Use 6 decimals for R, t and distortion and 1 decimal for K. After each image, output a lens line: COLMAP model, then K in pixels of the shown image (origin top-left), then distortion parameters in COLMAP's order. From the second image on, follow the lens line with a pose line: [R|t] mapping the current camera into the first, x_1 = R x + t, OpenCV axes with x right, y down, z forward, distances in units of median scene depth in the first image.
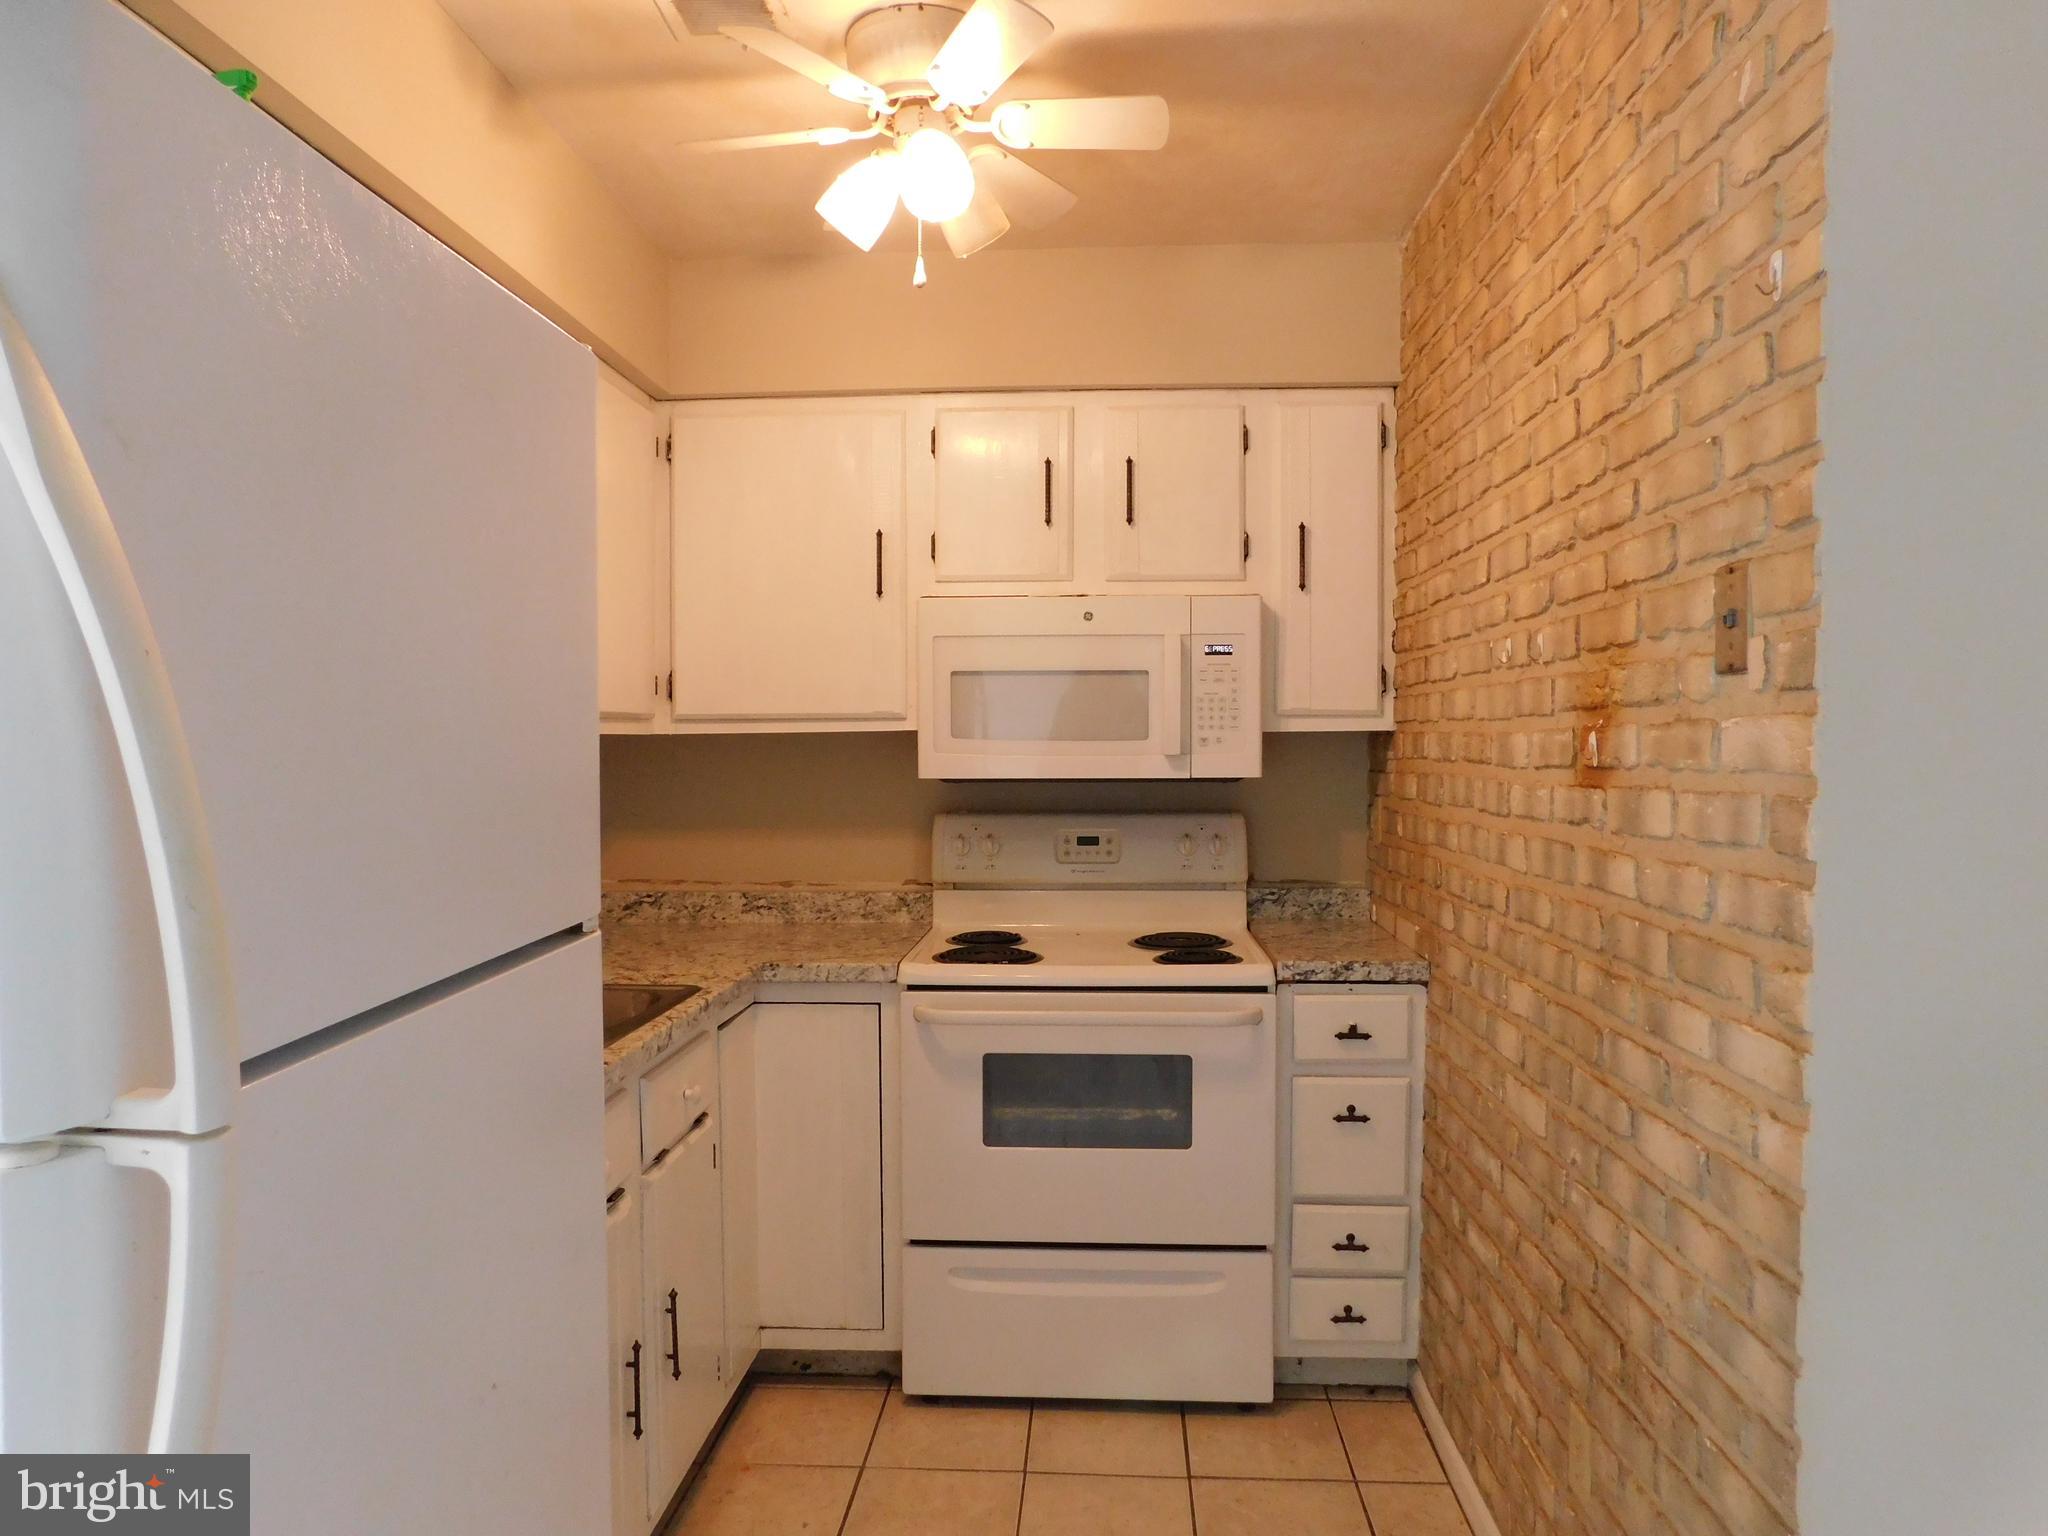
lens RADIAL K [[1362.8, 0, 1025.1], [0, 1362.8, 764.5], [0, 0, 1]] dist [-0.043649, 0.040779]
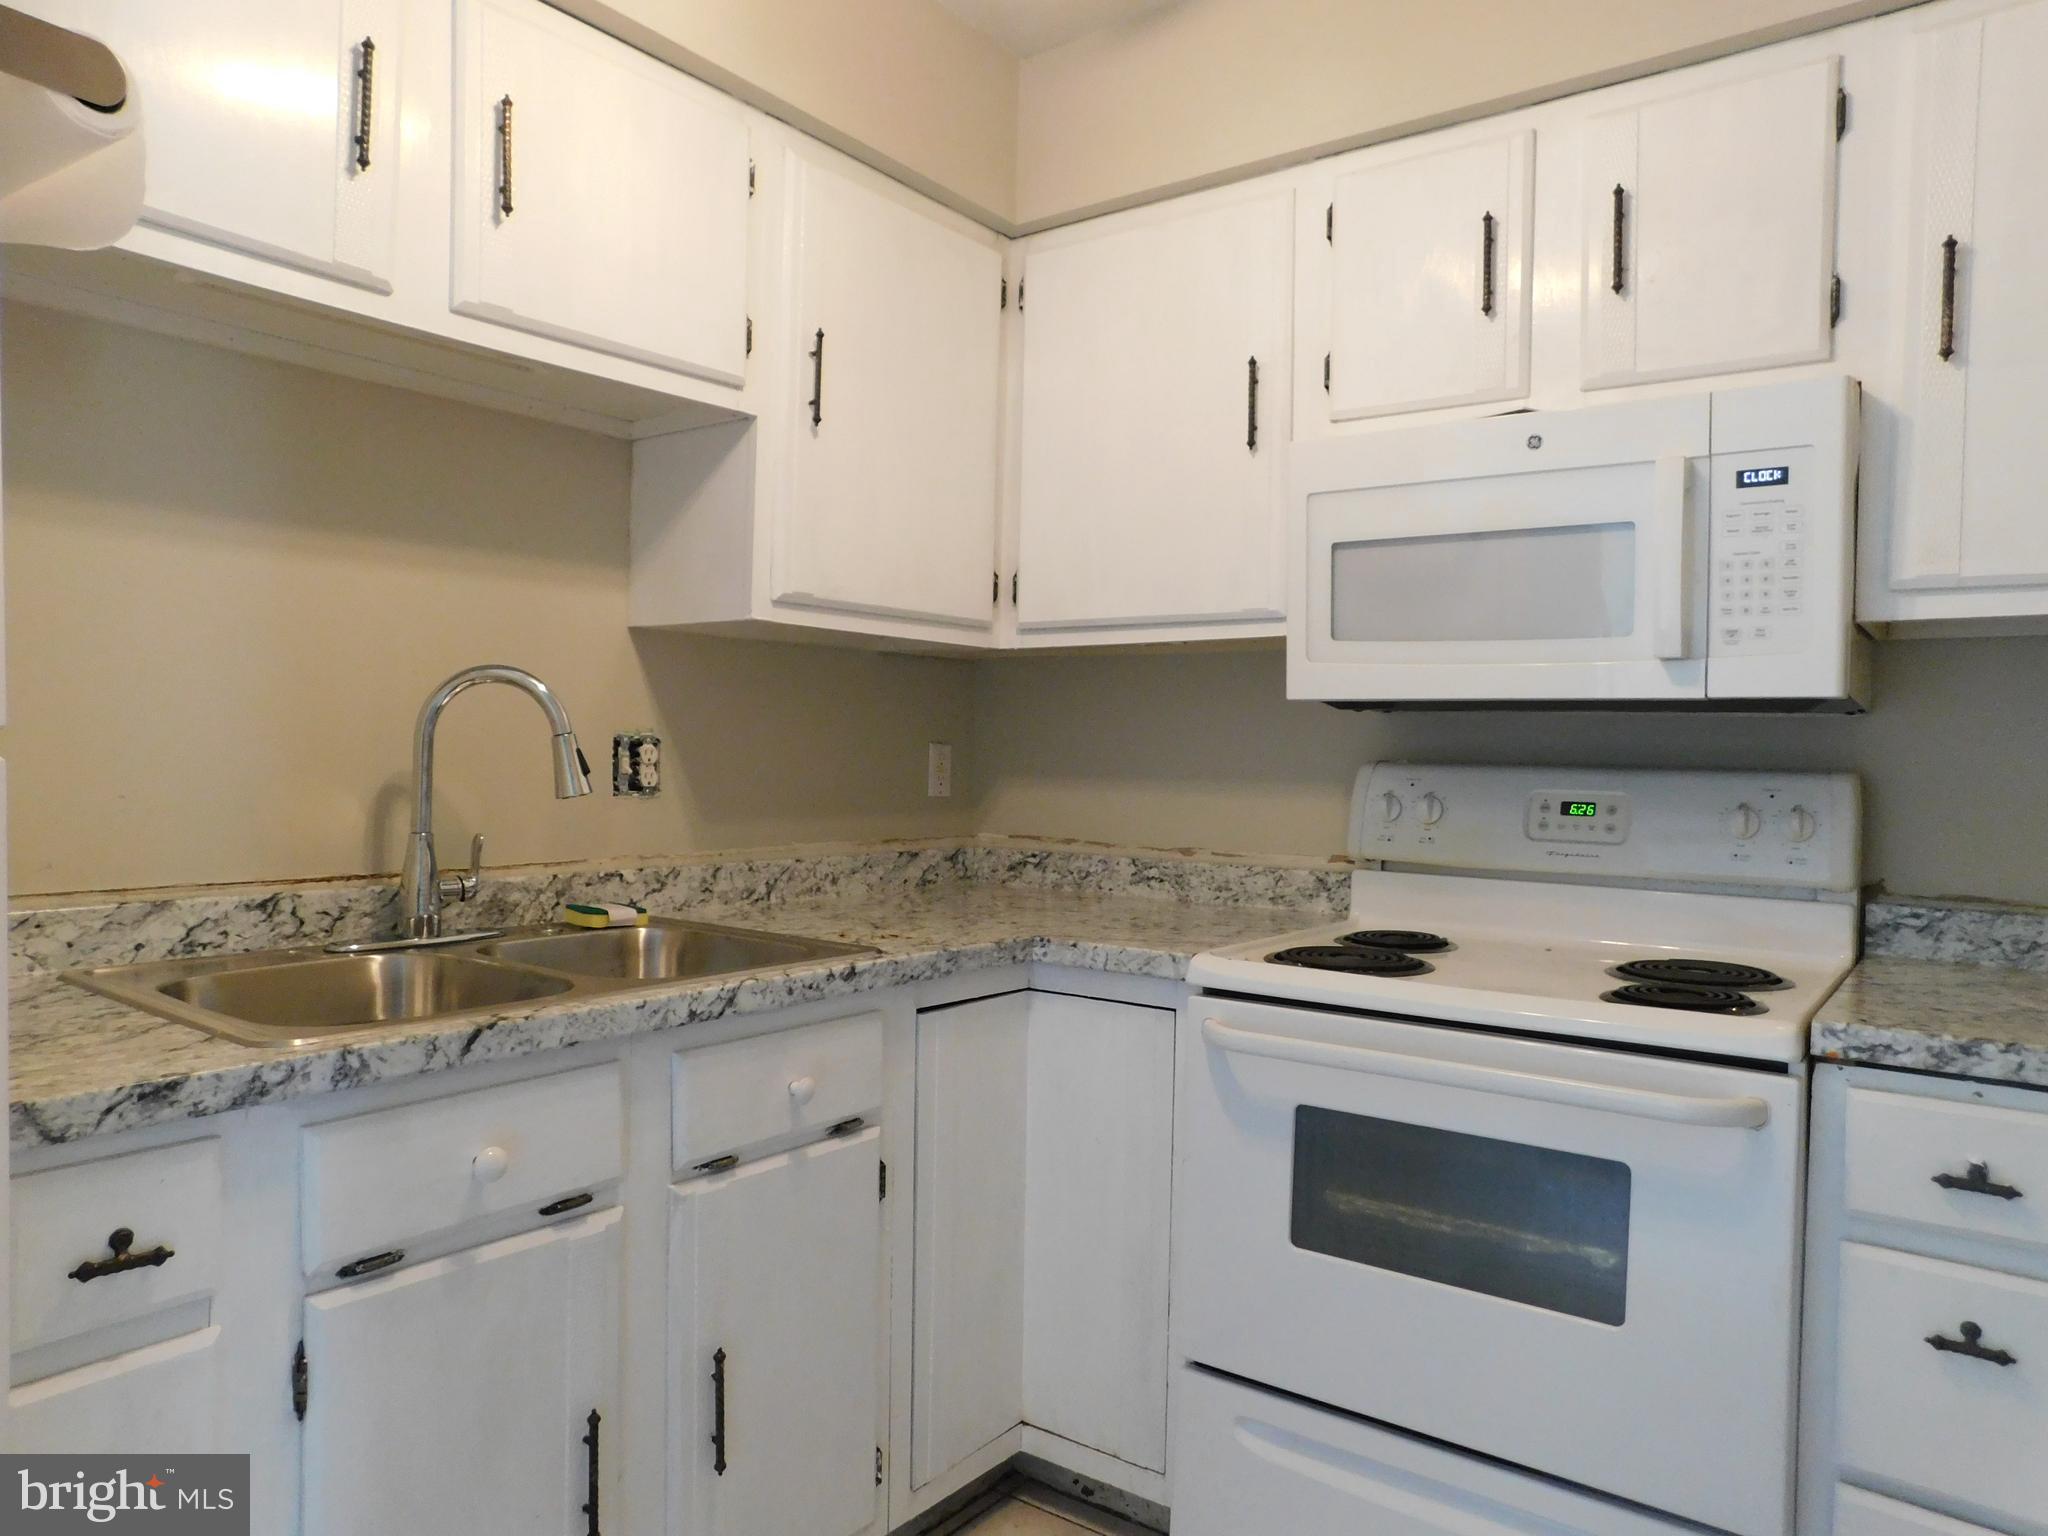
lens RADIAL K [[1362.8, 0, 1016.2], [0, 1362.8, 762.1], [0, 0, 1]] dist [-0.043649, 0.040779]
pose [[0.839029, 0.027217, -0.543406, 0.188626], [-0.035627, 0.999353, -0.004954, 0.051066], [0.542920, 0.023516, 0.839455, 0.340516]]
